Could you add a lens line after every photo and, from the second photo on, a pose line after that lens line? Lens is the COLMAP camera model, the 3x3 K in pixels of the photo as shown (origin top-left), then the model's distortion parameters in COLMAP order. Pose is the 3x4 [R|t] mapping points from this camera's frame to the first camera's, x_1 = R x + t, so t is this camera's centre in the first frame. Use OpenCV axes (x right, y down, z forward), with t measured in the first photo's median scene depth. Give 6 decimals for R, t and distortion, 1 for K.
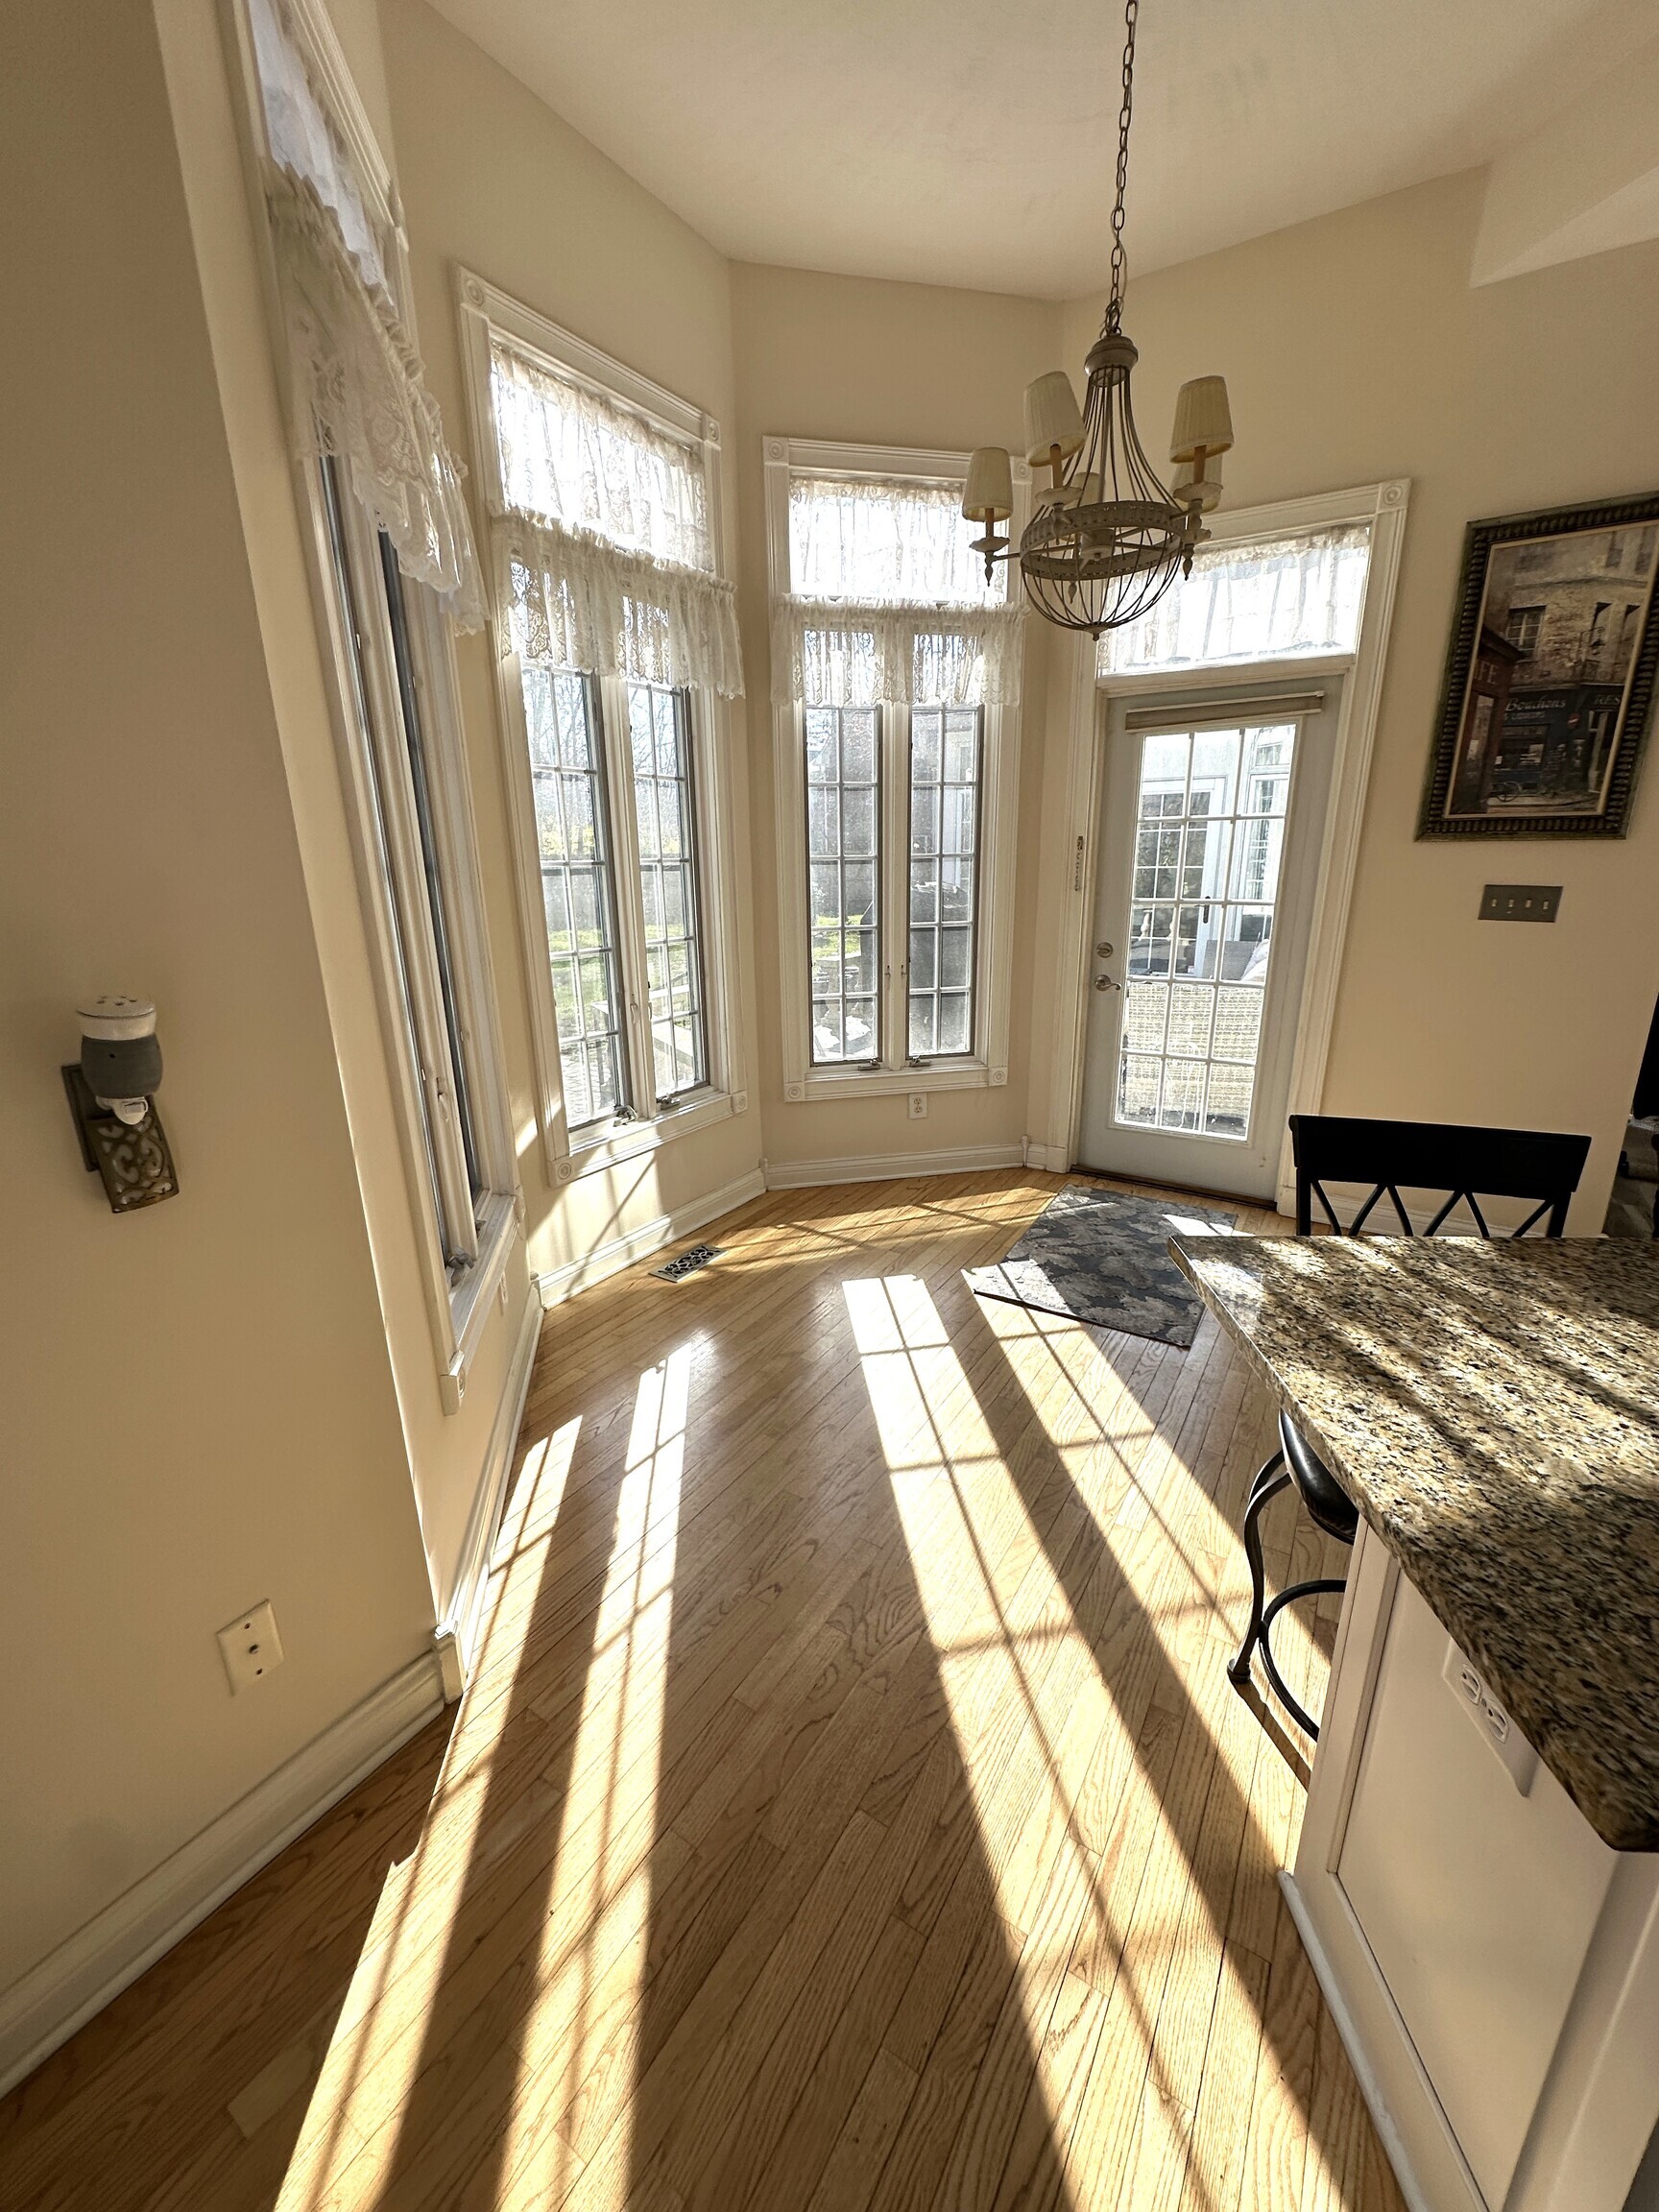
lens RADIAL K [[884.1, 0, 829.6], [0, 884.1, 1106.4], [0, 0, 1]] dist [-0.005791, 0.000727]
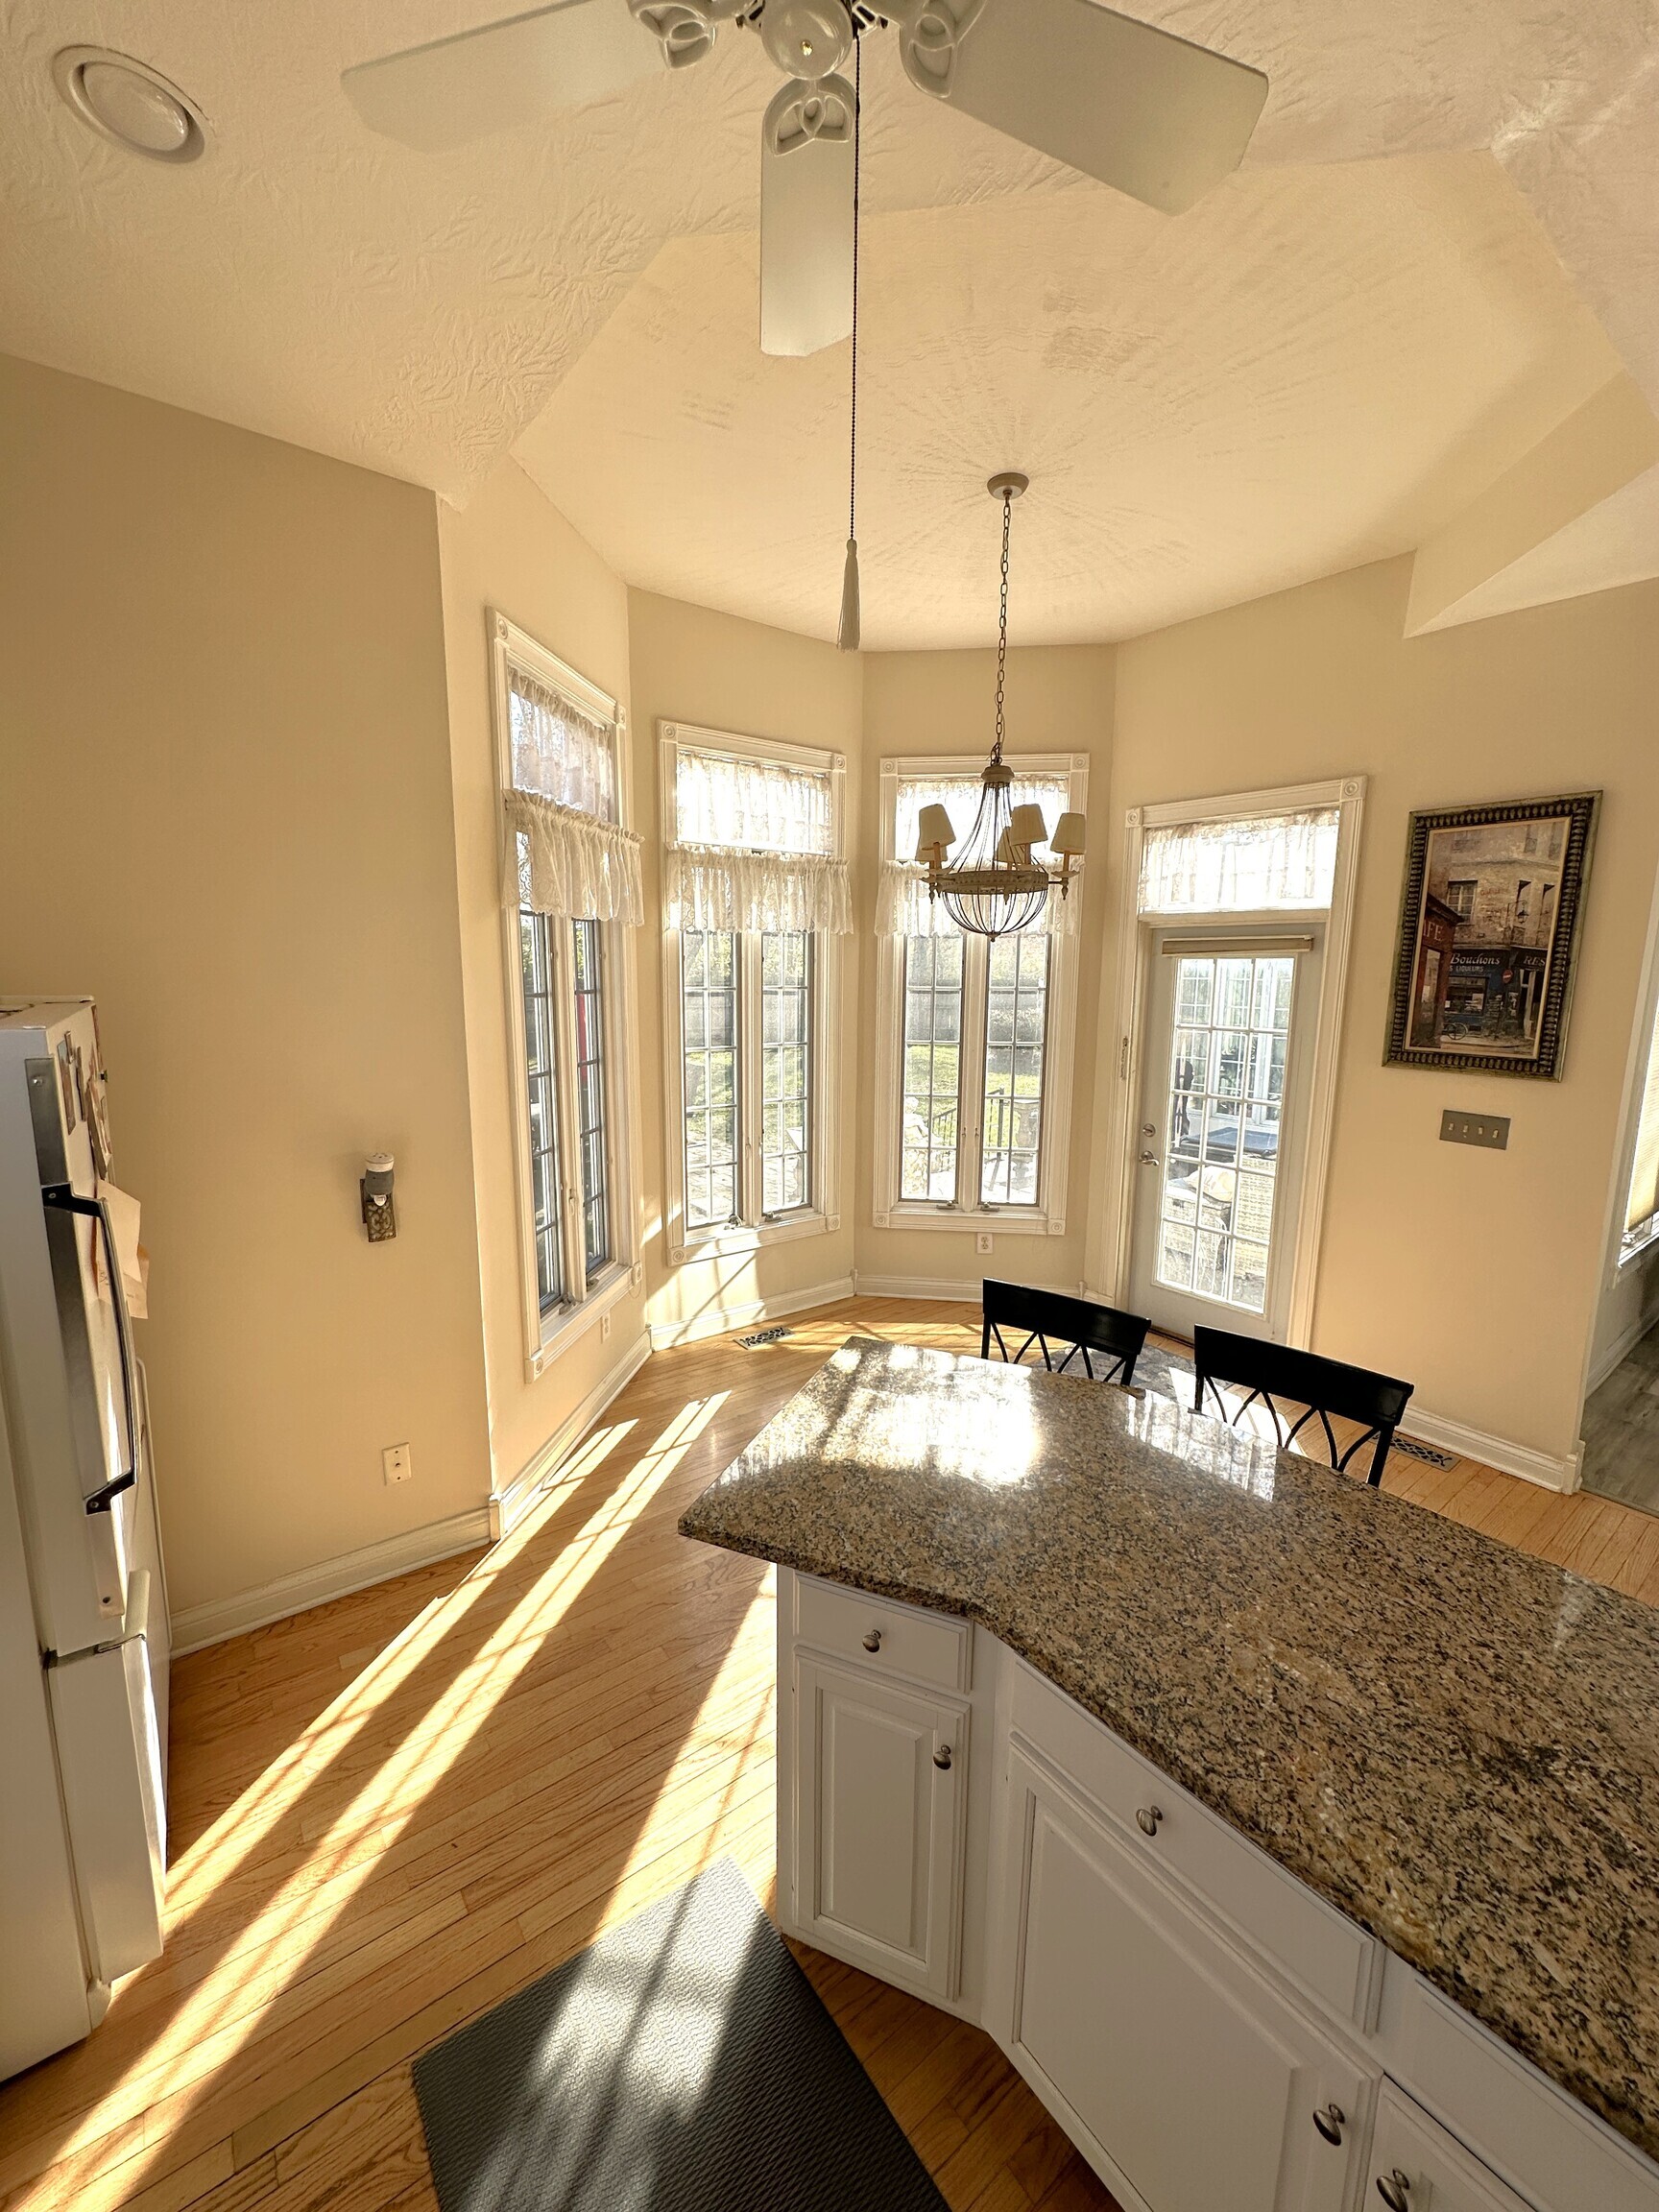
lens RADIAL K [[884.1, 0, 830.1], [0, 884.1, 1103.4], [0, 0, 1]] dist [-0.005791, 0.000727]
pose [[0.937690, 0.076249, -0.339003, 0.405343], [-0.118080, 0.987490, -0.104504, -0.052129], [0.326793, 0.138022, 0.934963, -0.311042]]
